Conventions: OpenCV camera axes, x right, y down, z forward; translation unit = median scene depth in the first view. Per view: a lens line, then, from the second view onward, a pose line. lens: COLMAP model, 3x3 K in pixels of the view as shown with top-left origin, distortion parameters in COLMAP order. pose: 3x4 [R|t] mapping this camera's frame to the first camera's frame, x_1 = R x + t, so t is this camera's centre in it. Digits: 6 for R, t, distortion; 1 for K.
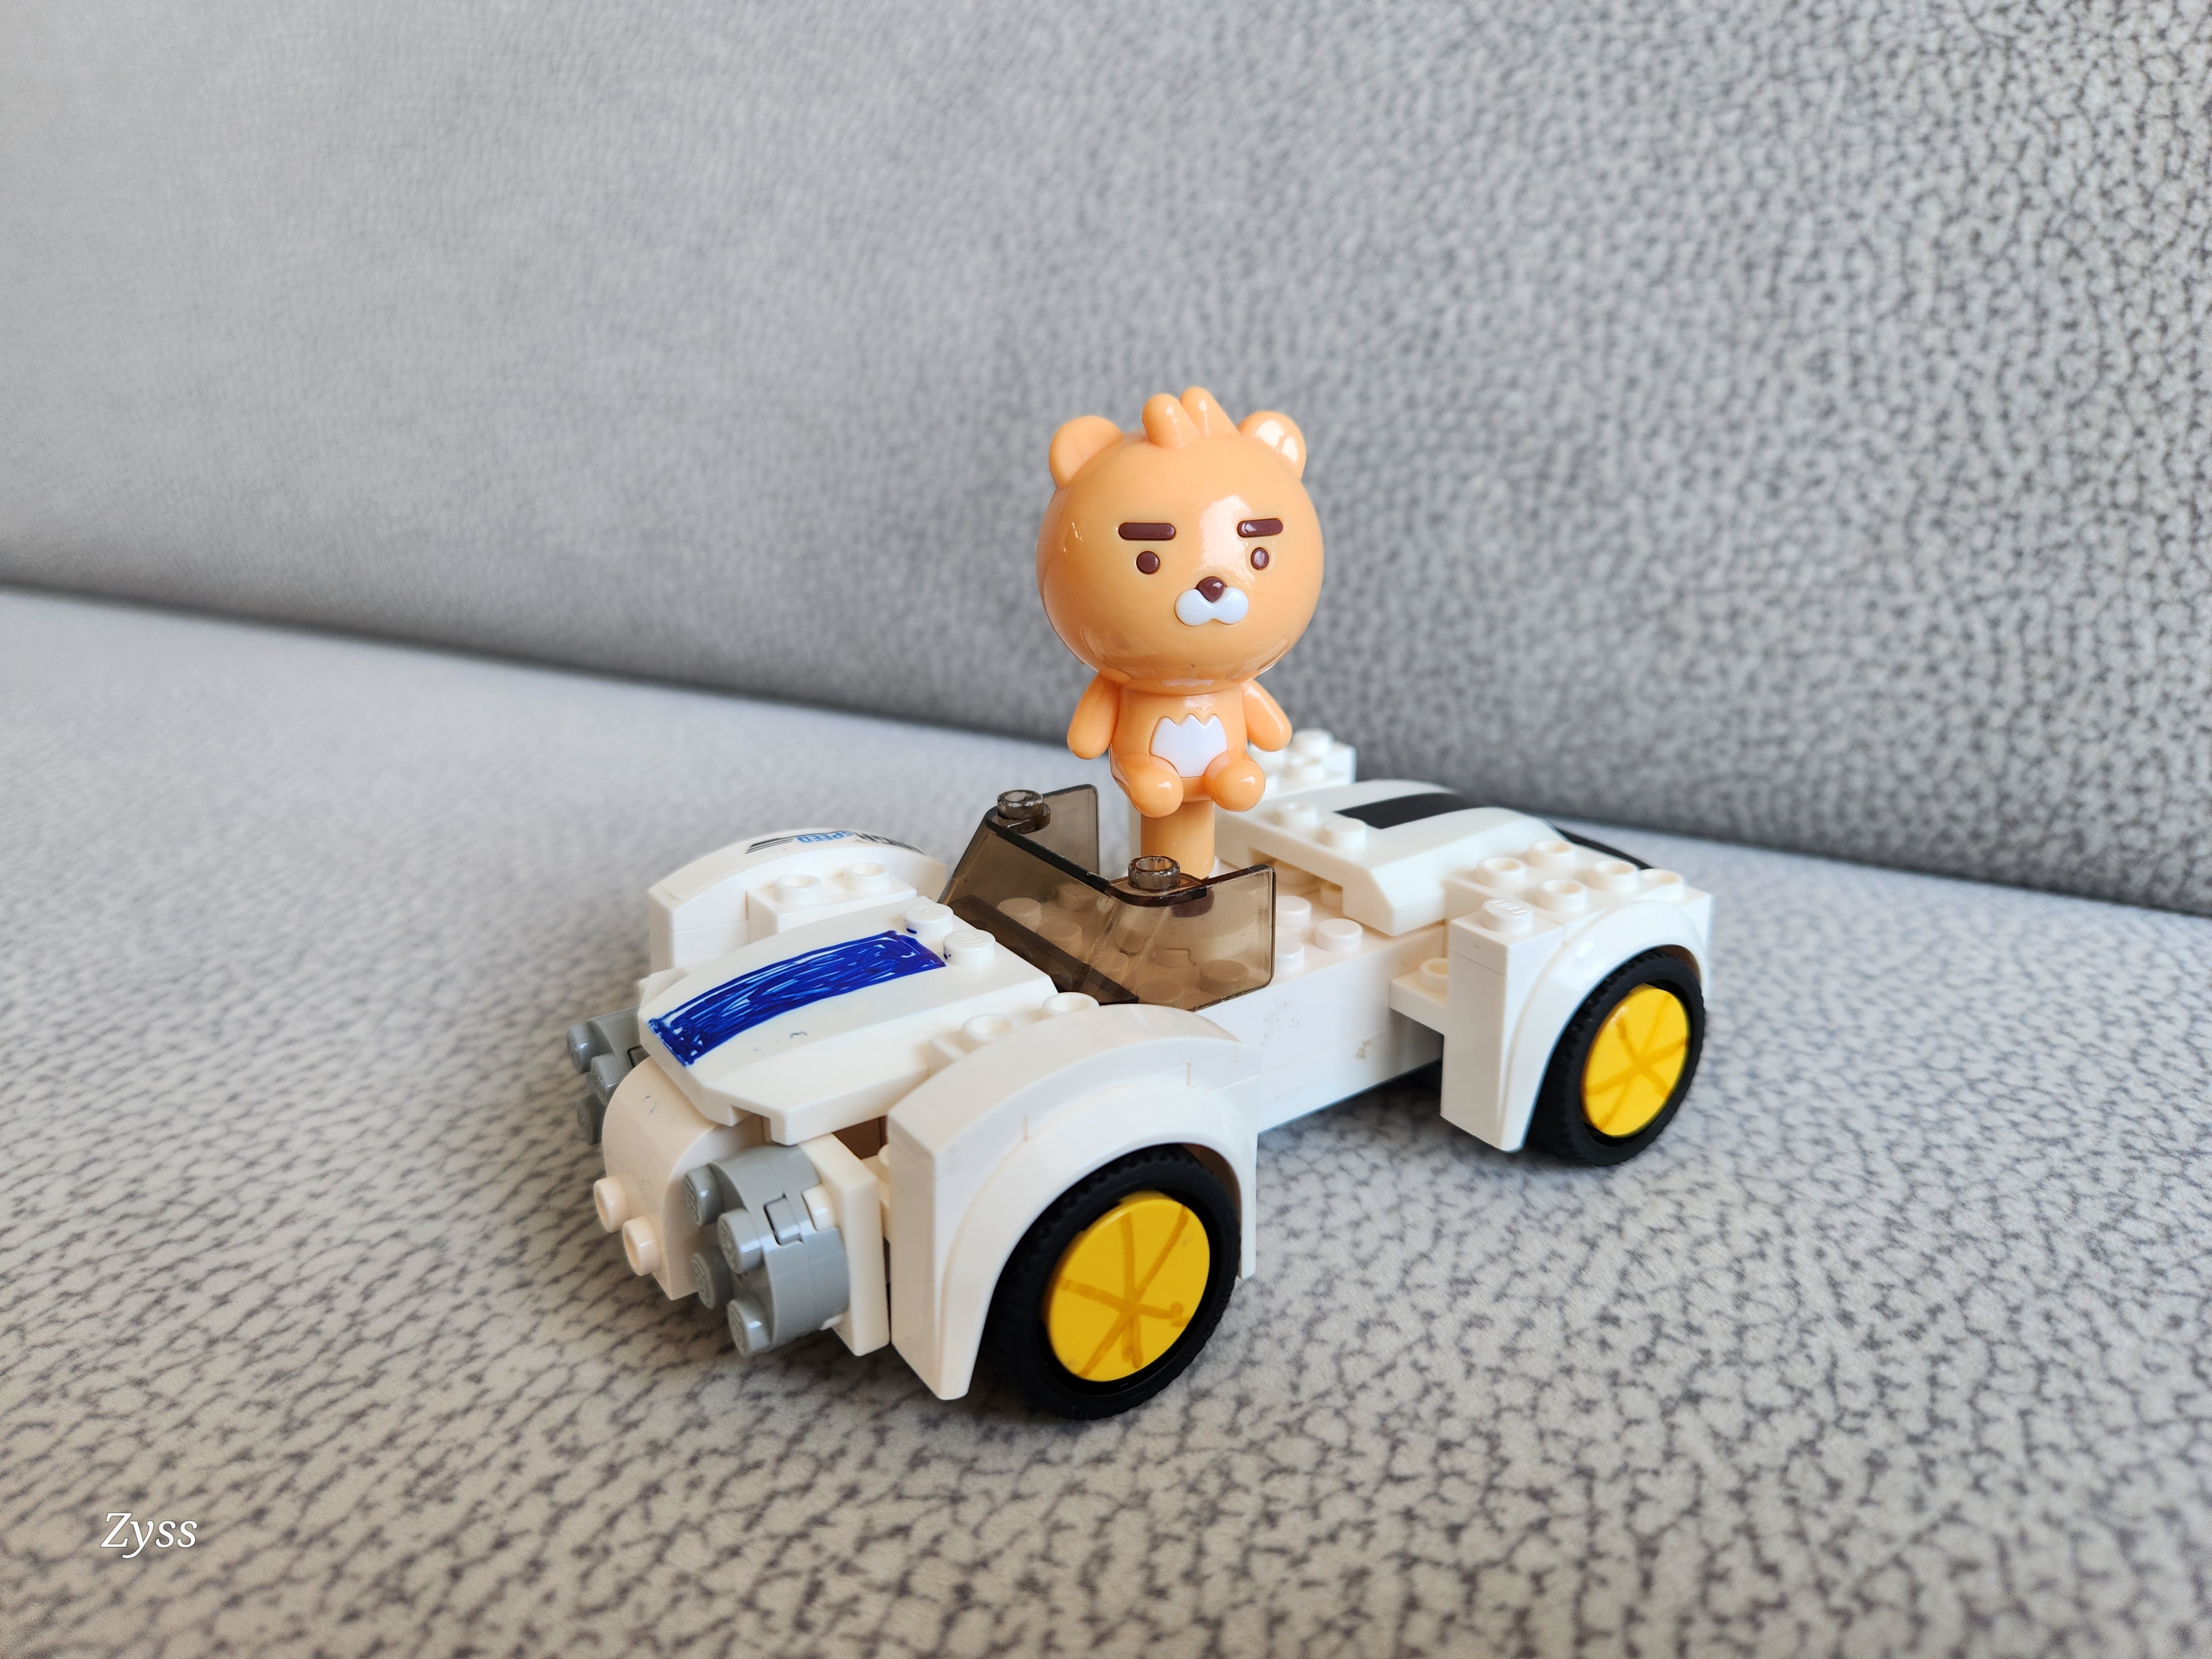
lens RADIAL K [[1474.4, 0, 1093.4], [0, 1474.4, 839.8], [0, 0, 1]] dist [-0.020426, -0.015312]
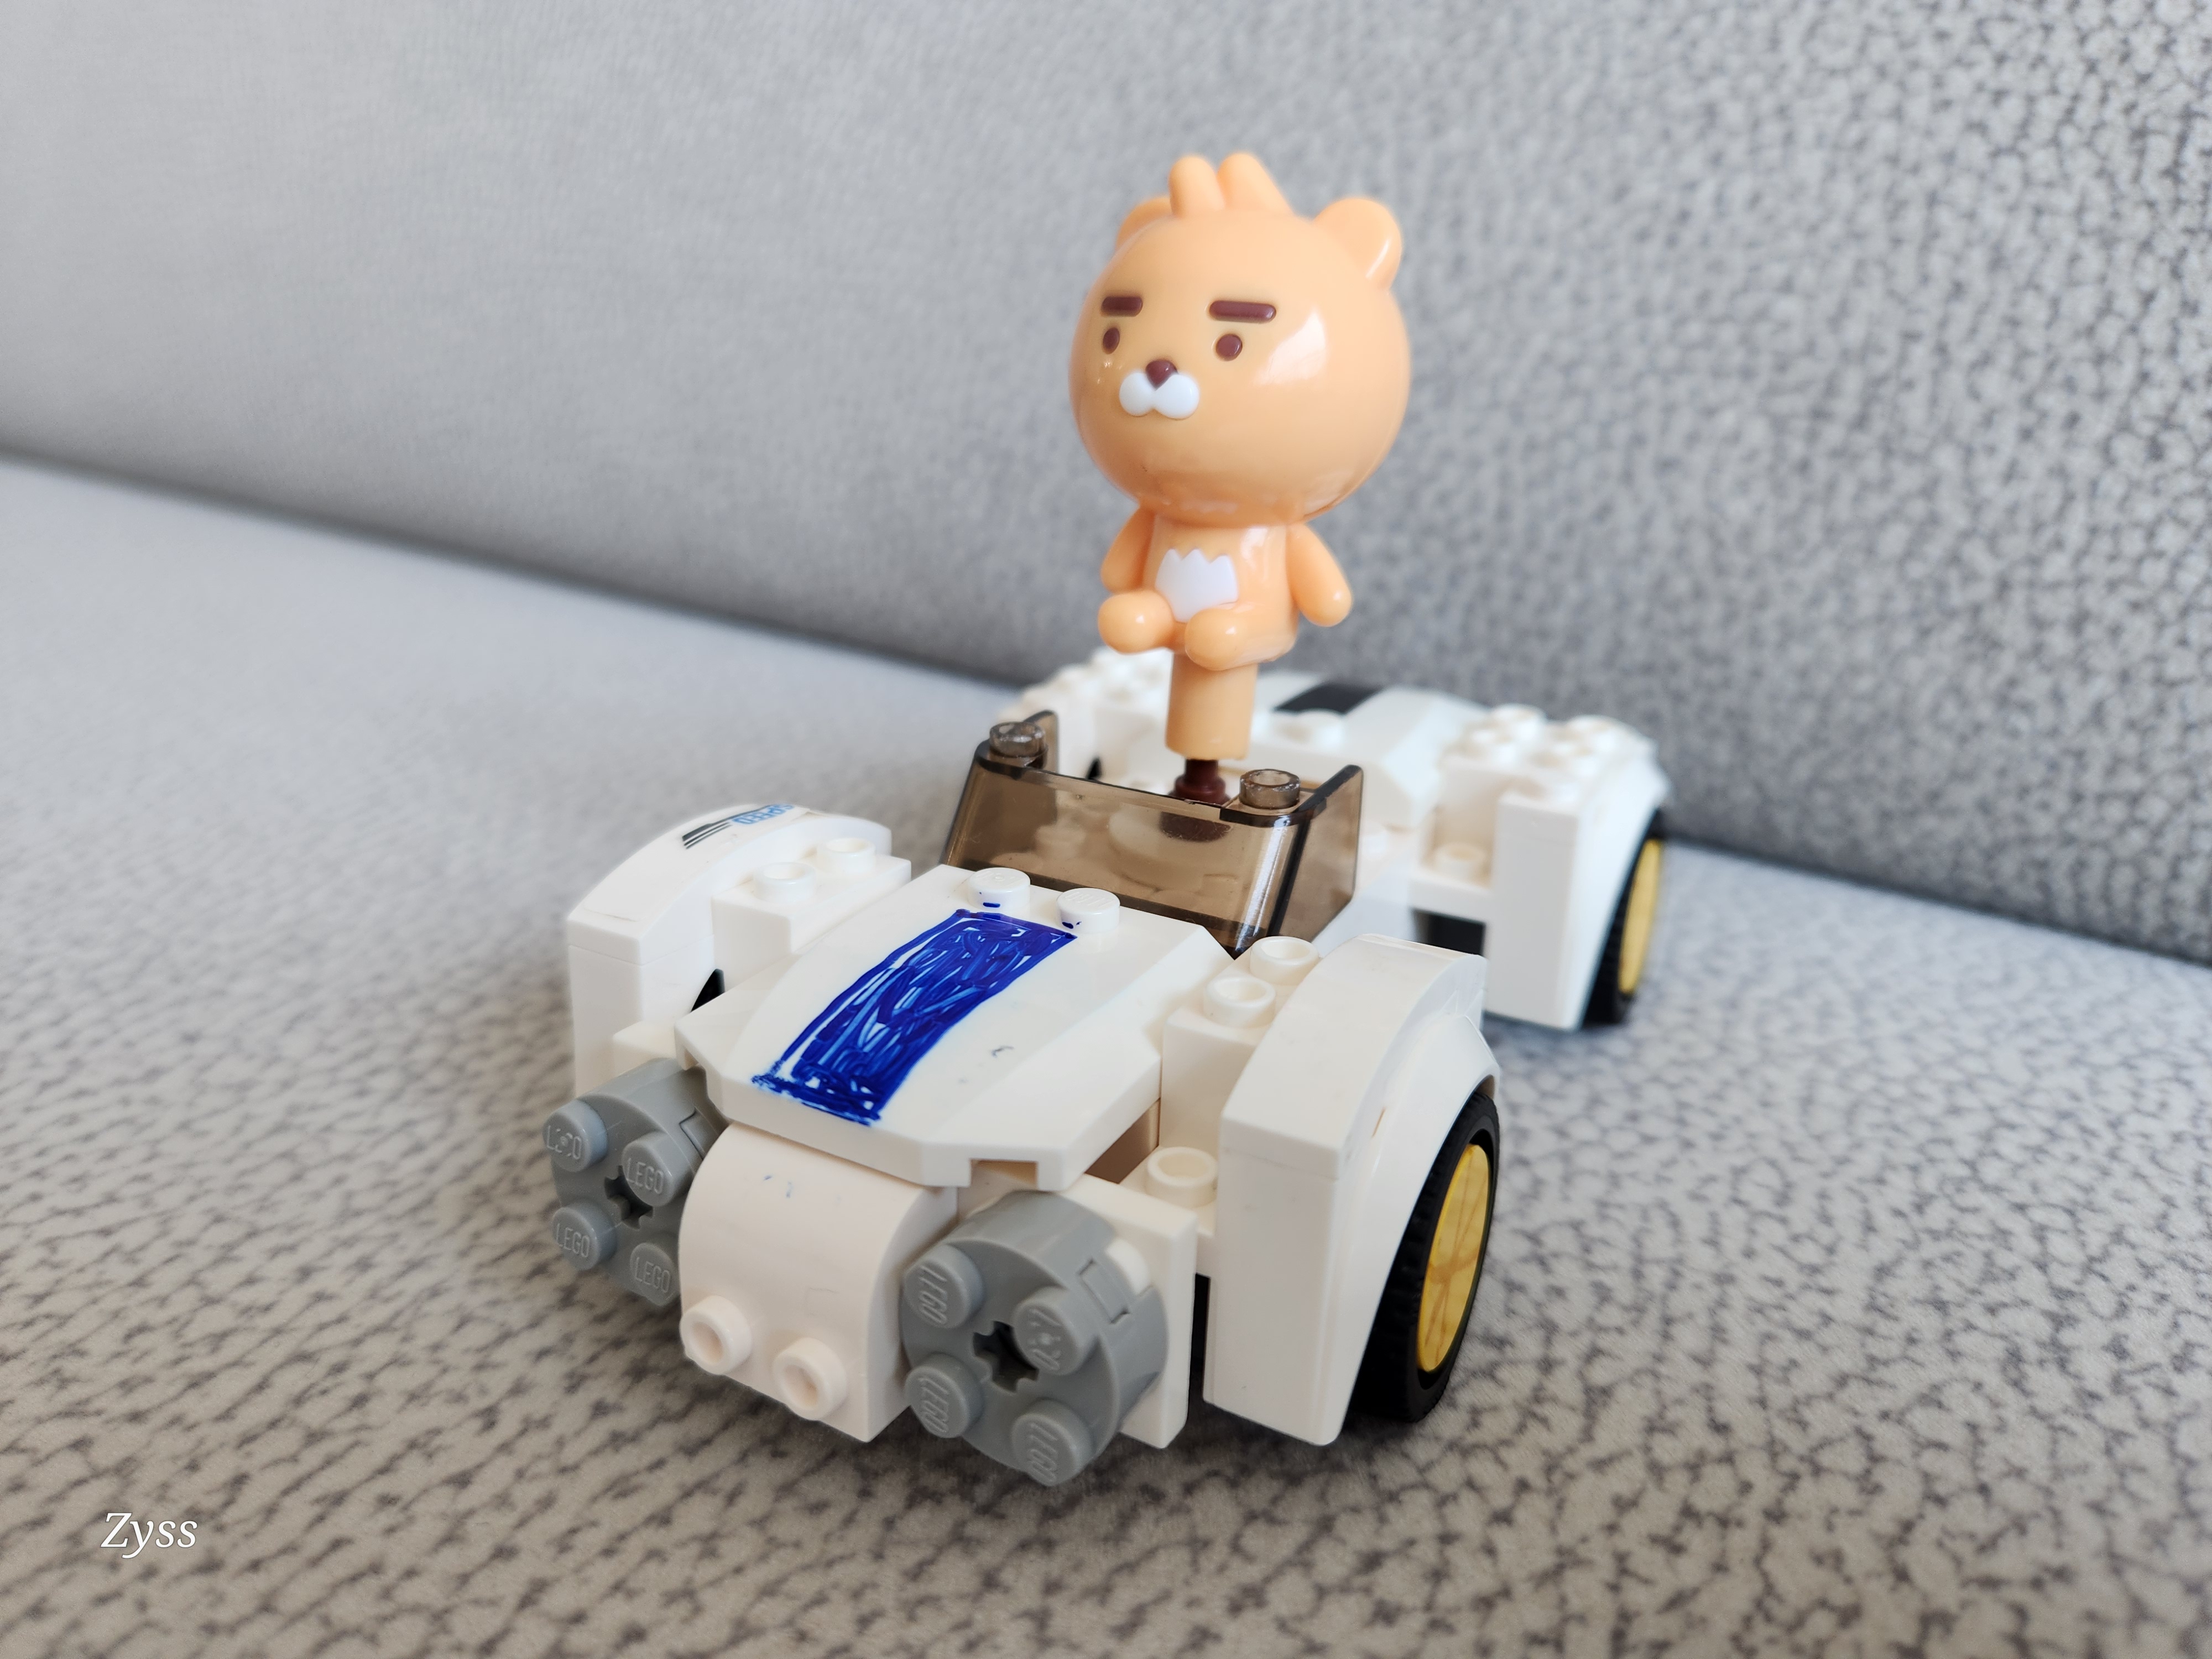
lens RADIAL K [[1474.4, 0, 1111.7], [0, 1474.4, 823.9], [0, 0, 1]] dist [-0.020426, -0.015312]
pose [[0.993664, 0.066272, -0.090772, 0.033348], [-0.062703, 0.997164, 0.041627, -0.051210], [0.093273, -0.035671, 0.995001, 0.230769]]
